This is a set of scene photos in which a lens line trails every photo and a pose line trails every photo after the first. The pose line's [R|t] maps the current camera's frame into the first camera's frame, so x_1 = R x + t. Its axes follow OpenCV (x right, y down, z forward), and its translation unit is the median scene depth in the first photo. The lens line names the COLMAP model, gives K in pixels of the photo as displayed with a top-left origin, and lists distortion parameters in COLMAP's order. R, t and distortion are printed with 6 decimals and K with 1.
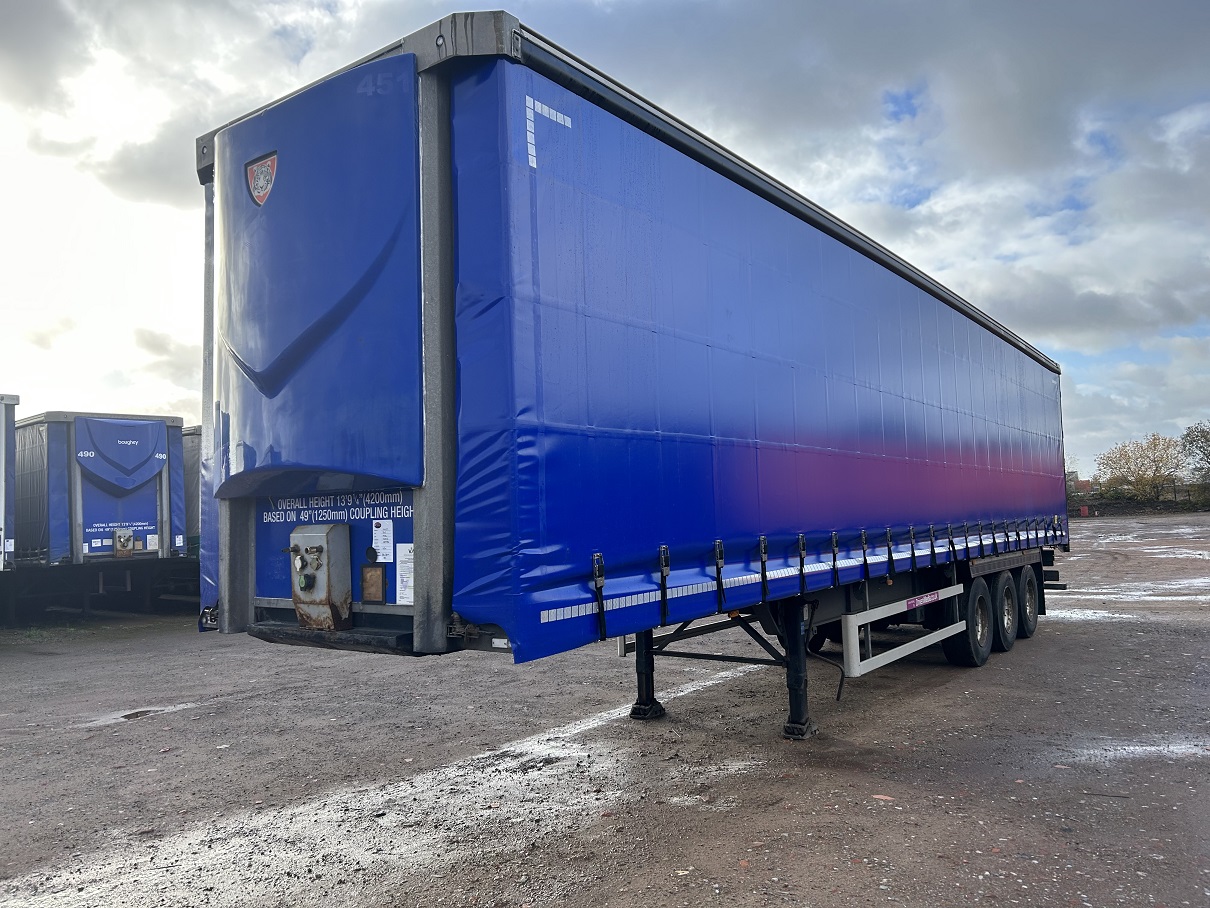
lens RADIAL K [[906.2, 0, 590.7], [0, 906.2, 454.6], [0, 0, 1]] dist [0.015218, -0.001795]
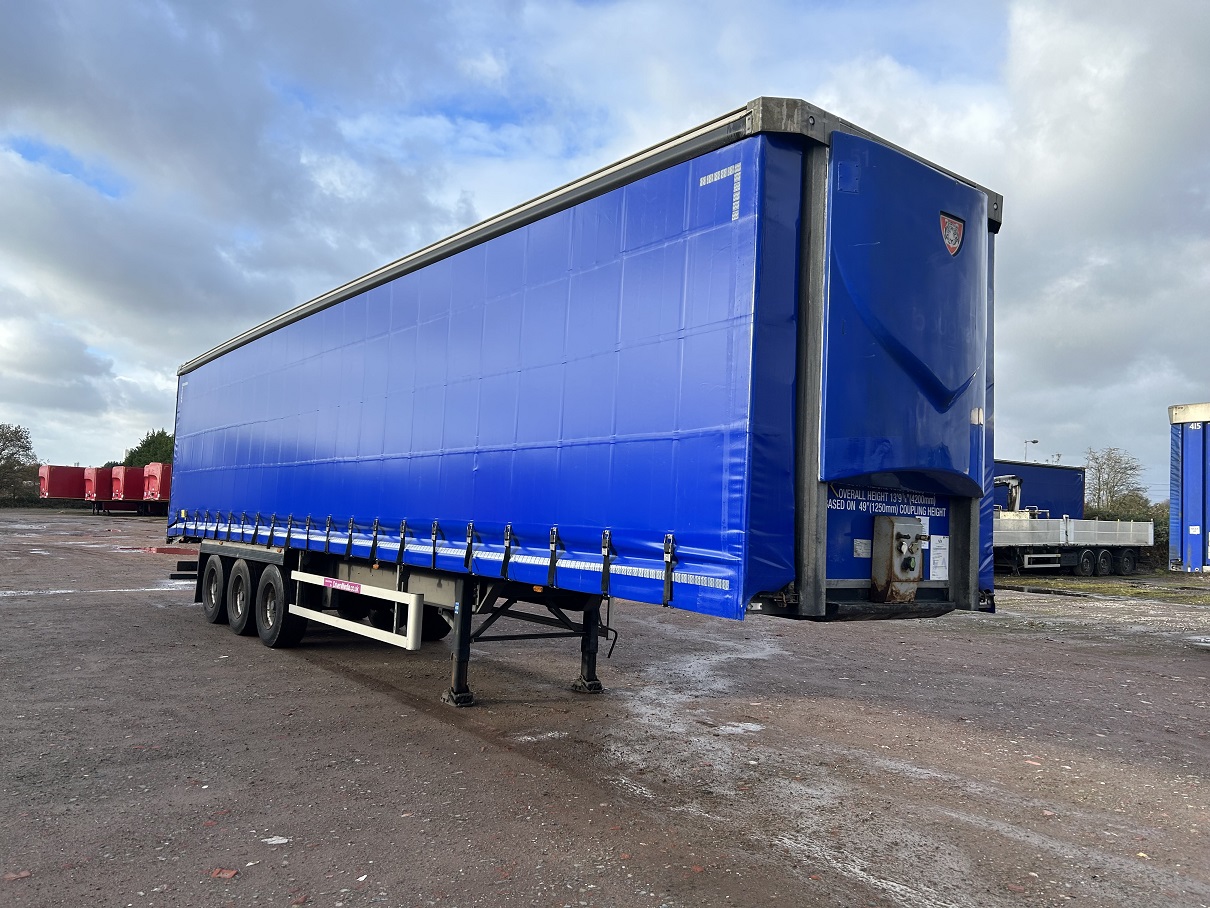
lens RADIAL K [[906.2, 0, 590.7], [0, 906.2, 454.6], [0, 0, 1]] dist [0.015218, -0.001795]
pose [[0.293224, 0.118179, 0.948711, -1.625676], [-0.120118, 0.989021, -0.086075, 0.153800], [-0.948468, -0.088718, 0.304201, 1.060789]]
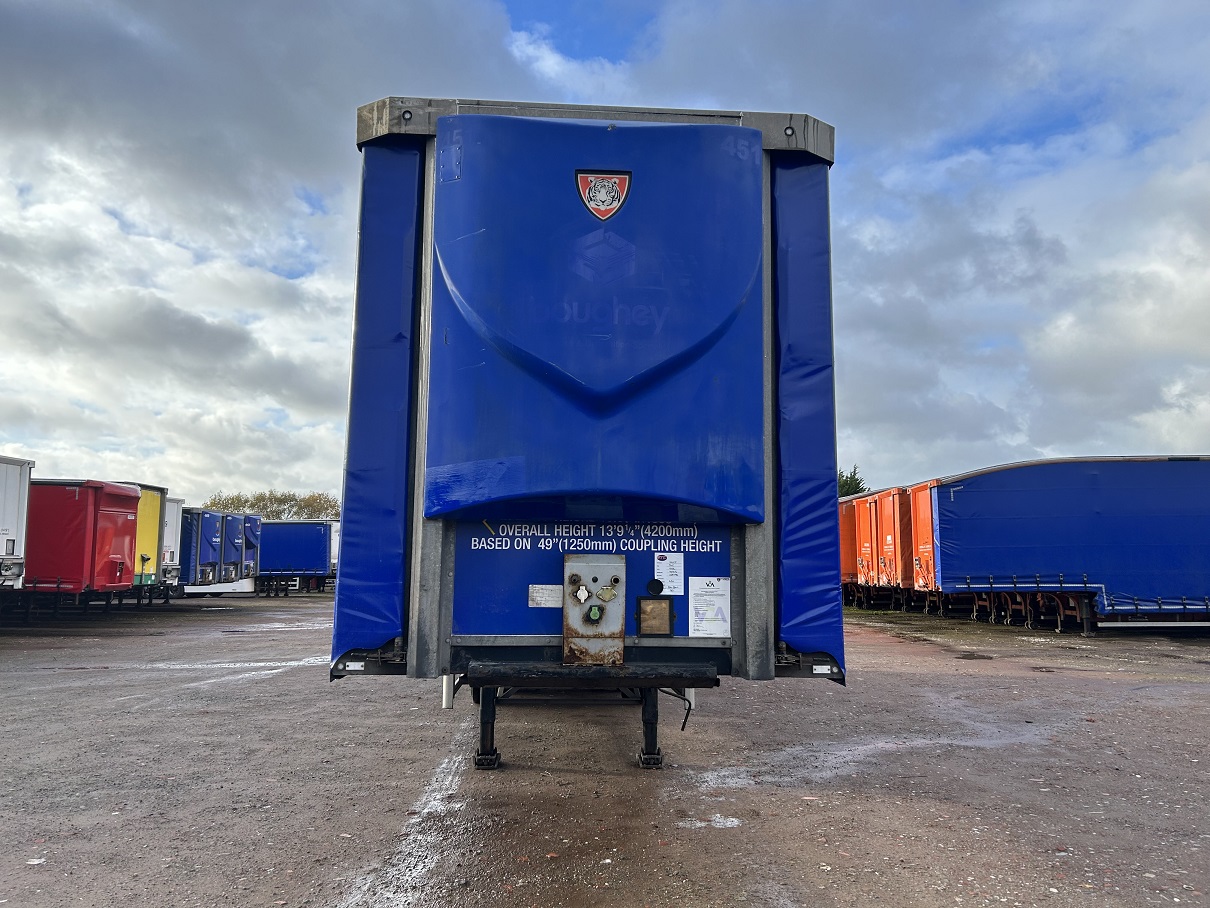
lens RADIAL K [[894.9, 0, 592.1], [0, 894.9, 447.7], [0, 0, 1]] dist [0.059630, -0.000394]
pose [[0.773223, 0.125532, 0.621585, -0.930969], [-0.077813, 0.991585, -0.103460, 0.065679], [-0.629342, 0.031630, 0.776485, 0.272028]]
